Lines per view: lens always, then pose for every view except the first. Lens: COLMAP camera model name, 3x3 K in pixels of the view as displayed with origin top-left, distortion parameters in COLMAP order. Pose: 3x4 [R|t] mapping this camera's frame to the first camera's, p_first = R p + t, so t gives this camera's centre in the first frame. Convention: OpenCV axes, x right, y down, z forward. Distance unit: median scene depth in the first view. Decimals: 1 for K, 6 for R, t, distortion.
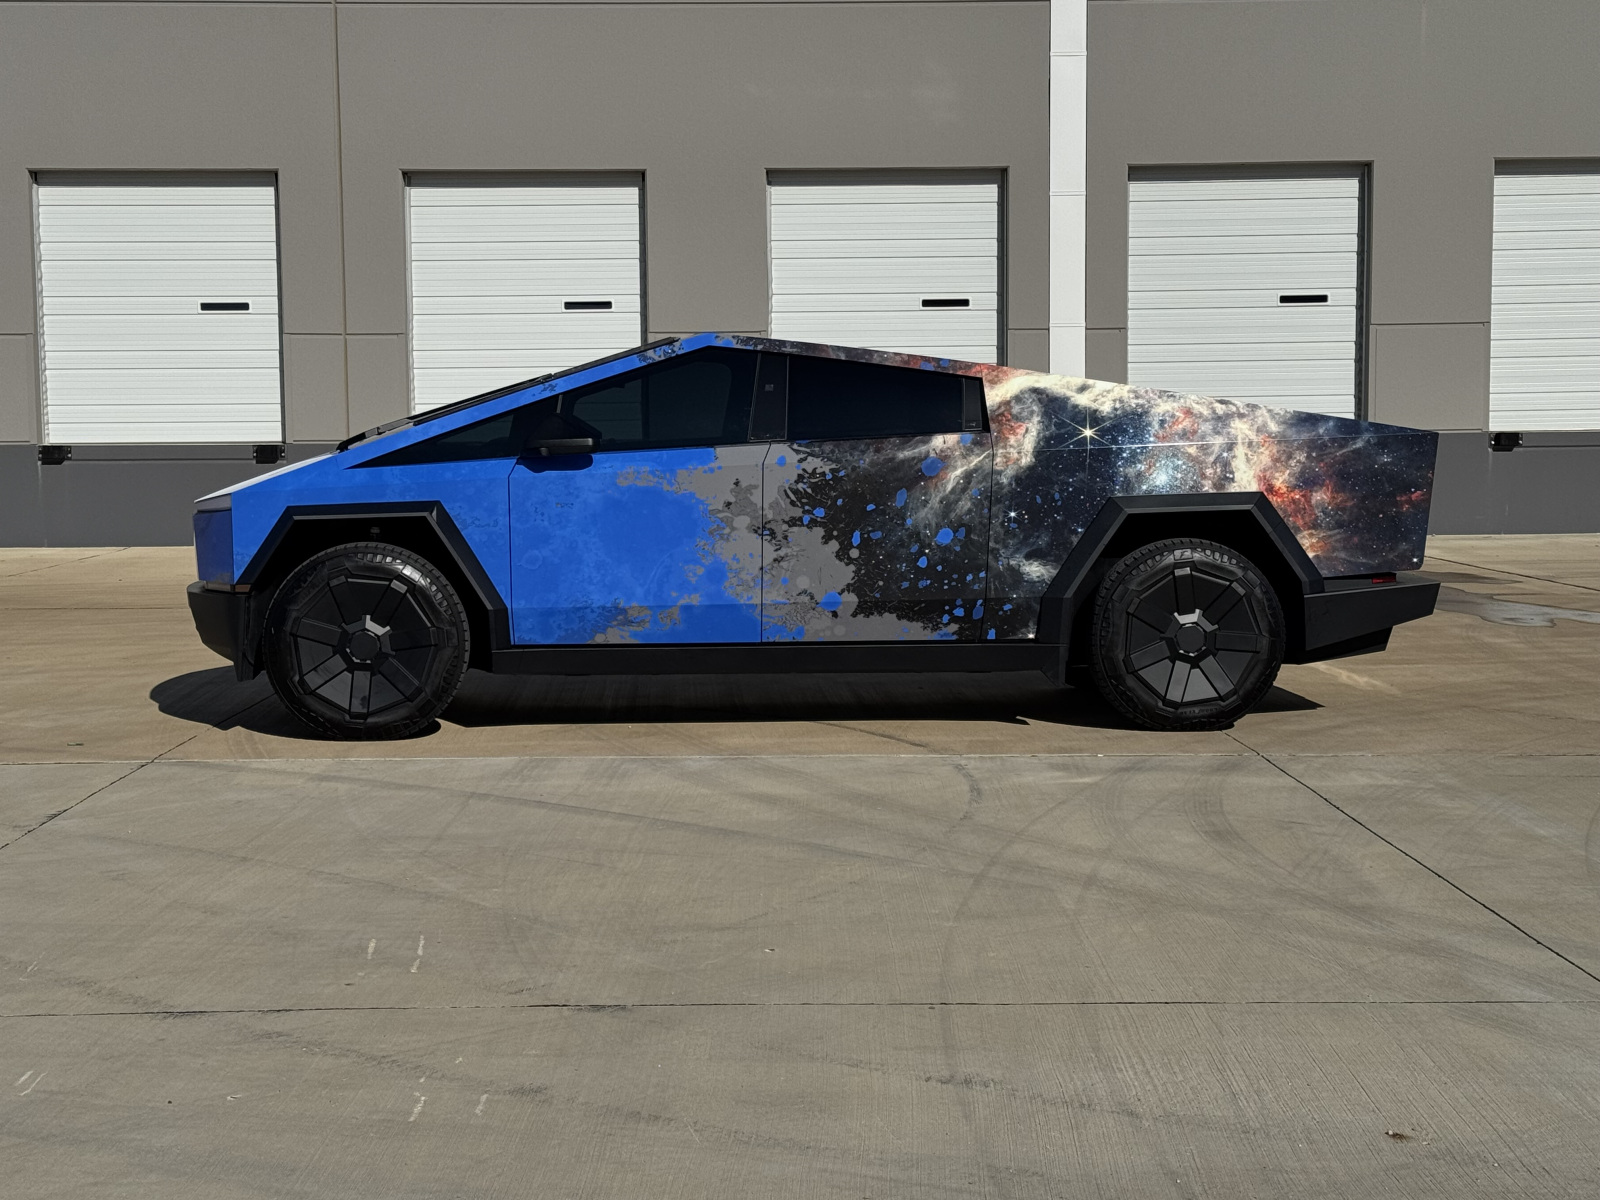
lens RADIAL K [[2537.4, 0, 800.0], [0, 2537.4, 600.0], [0, 0, 1]] dist [0.069643, 0.068370]
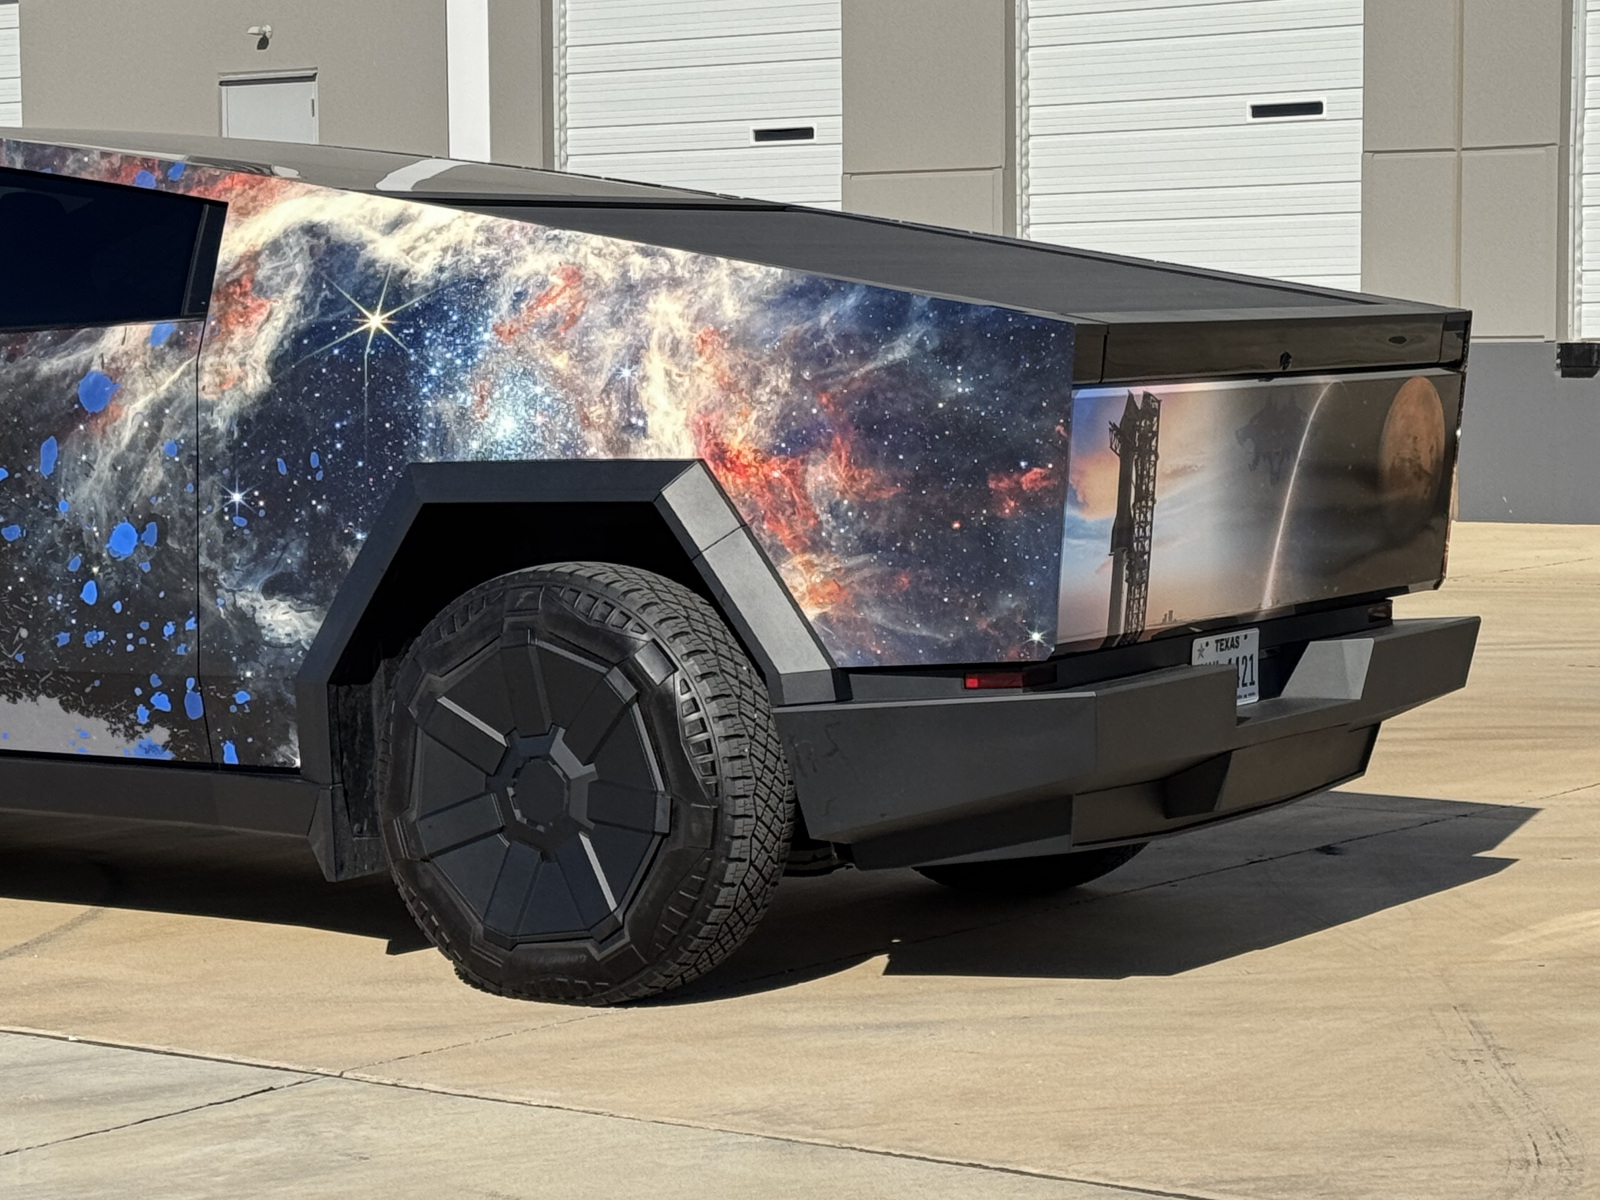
lens RADIAL K [[3975.6, 0, 800.0], [0, 3975.6, 600.0], [0, 0, 1]] dist [0.050746, 0.491241]
pose [[0.818424, 0.041430, -0.573119, 0.580489], [-0.038994, 0.999103, 0.016540, -0.030875], [0.573290, 0.008811, 0.819305, 0.462100]]
